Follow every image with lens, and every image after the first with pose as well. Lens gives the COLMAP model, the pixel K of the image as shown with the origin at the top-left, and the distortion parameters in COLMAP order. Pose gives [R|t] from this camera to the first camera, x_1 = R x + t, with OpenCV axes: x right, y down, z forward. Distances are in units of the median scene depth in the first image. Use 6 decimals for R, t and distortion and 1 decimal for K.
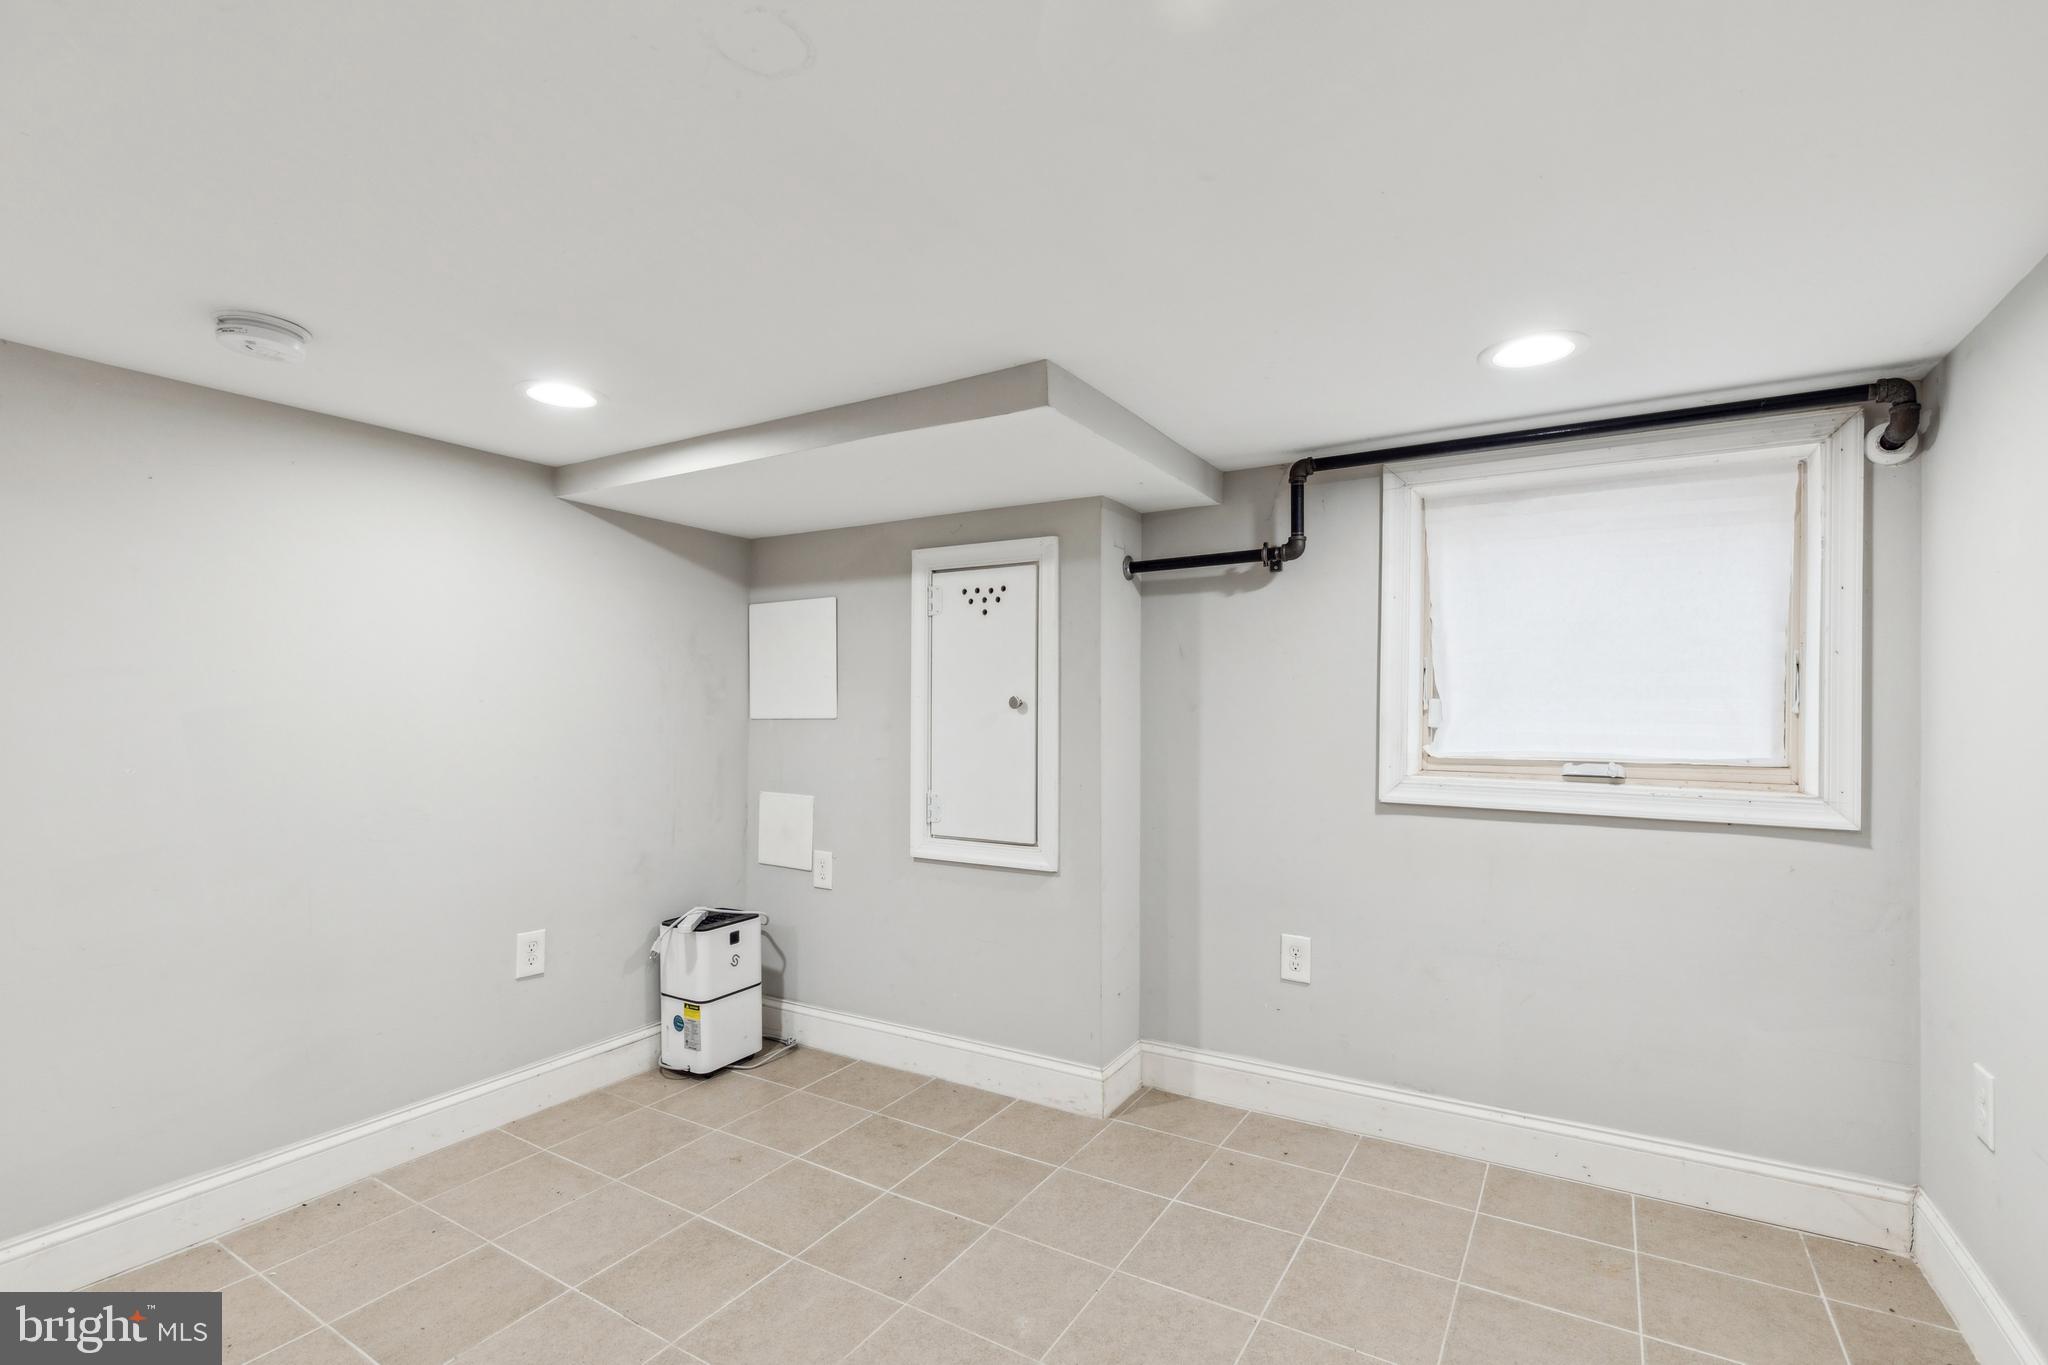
lens RADIAL K [[936.4, 0, 1029.4], [0, 936.4, 720.0], [0, 0, 1]] dist [0.004316, -0.001004]
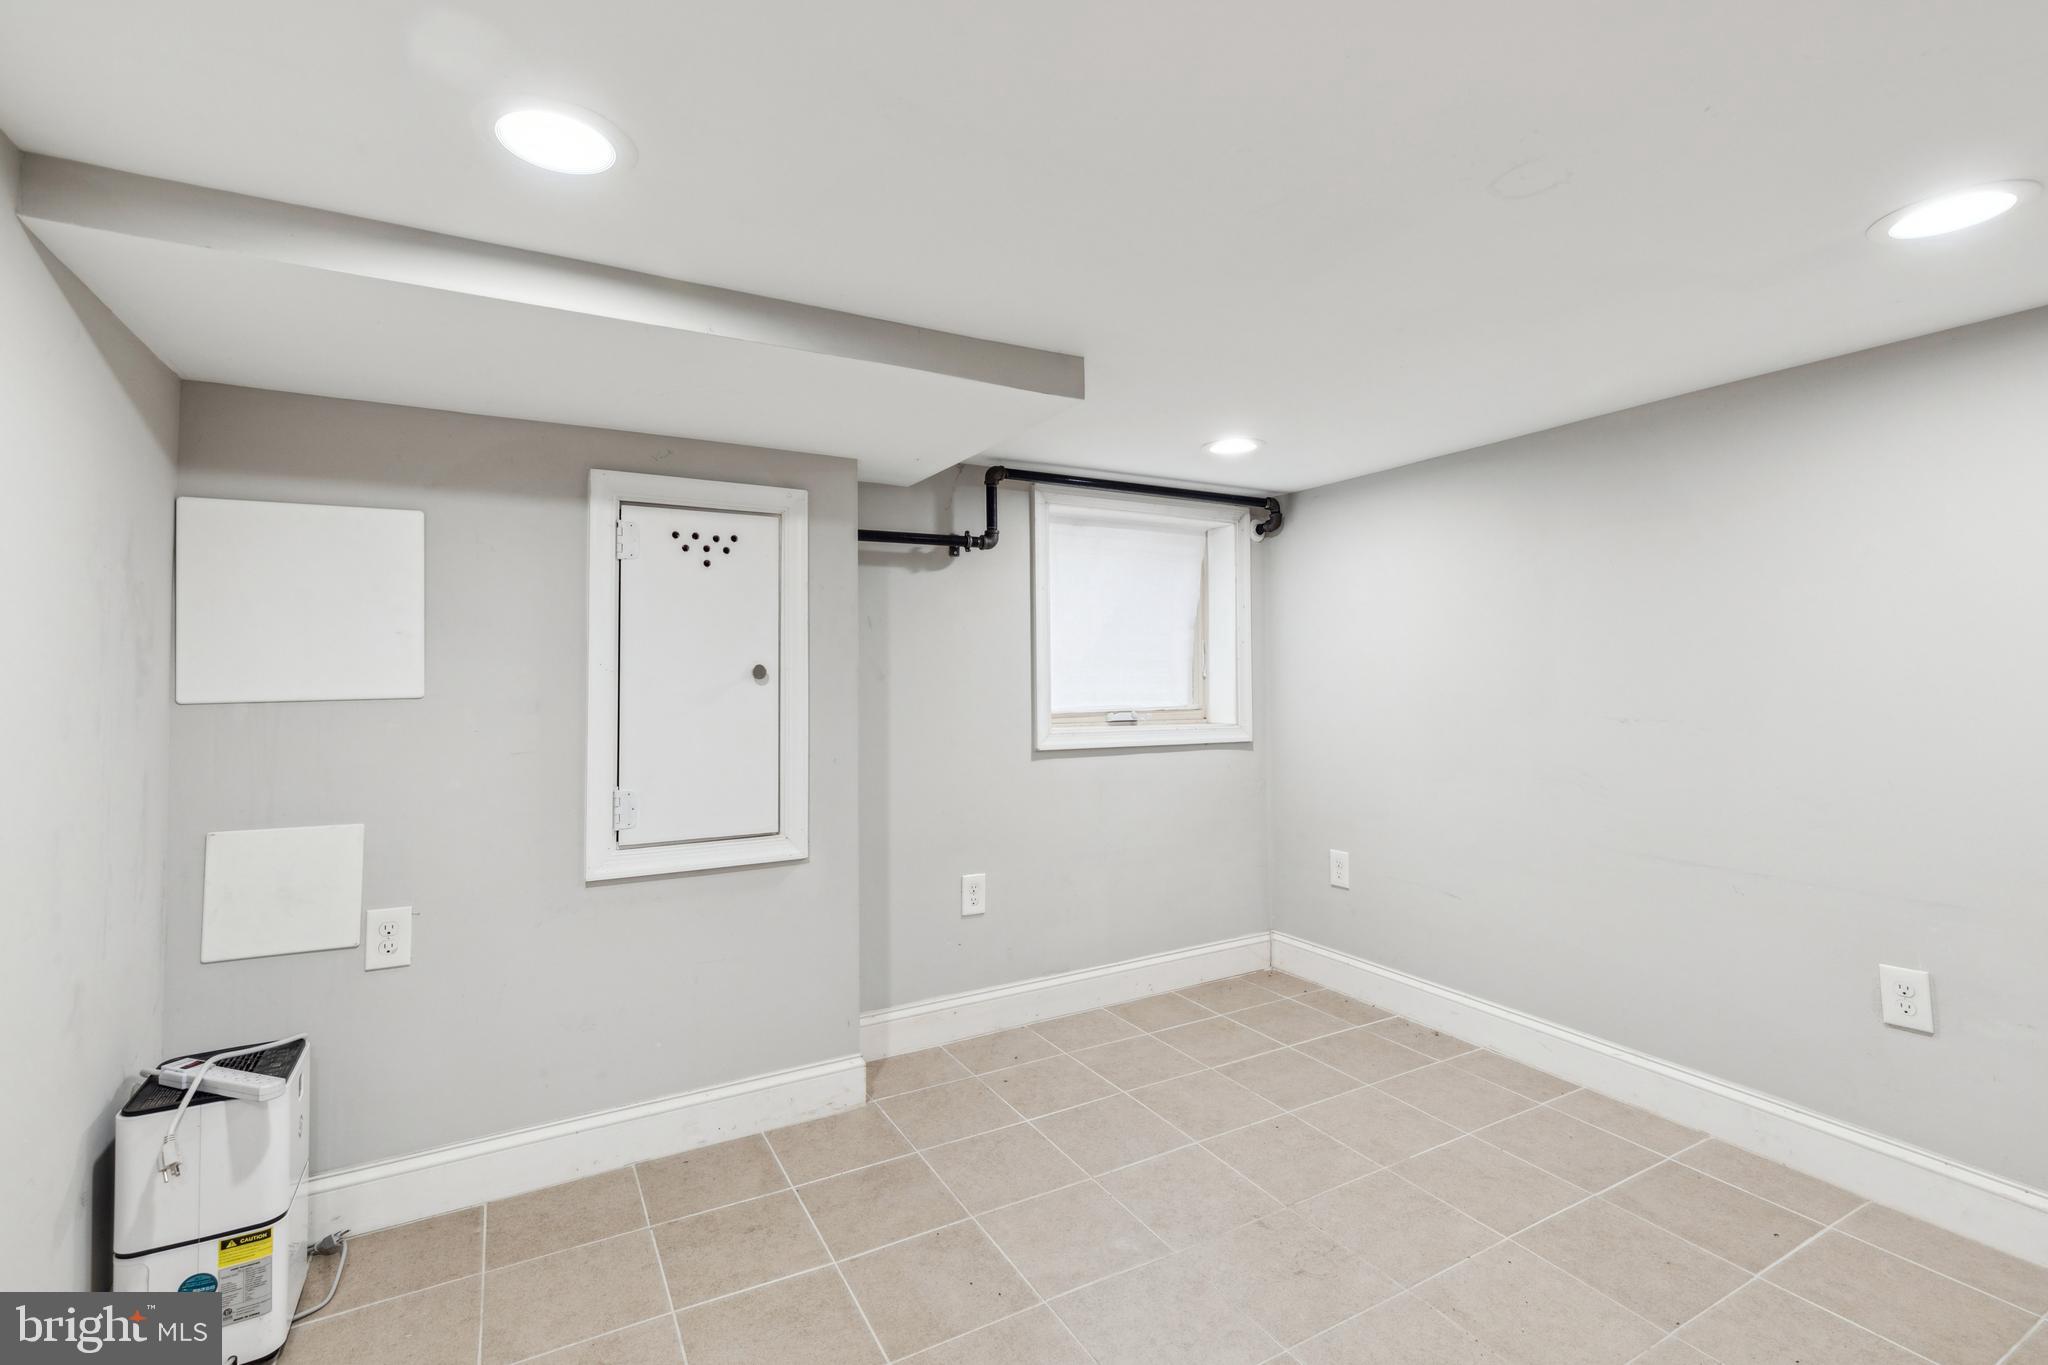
lens RADIAL K [[936.4, 0, 1032.4], [0, 936.4, 666.1], [0, 0, 1]] dist [0.004316, -0.001004]
pose [[0.483892, 0.004435, 0.875116, -0.670004], [0.021672, 0.999620, -0.017050, -0.003905], [-0.874859, 0.027216, 0.483612, 0.367164]]
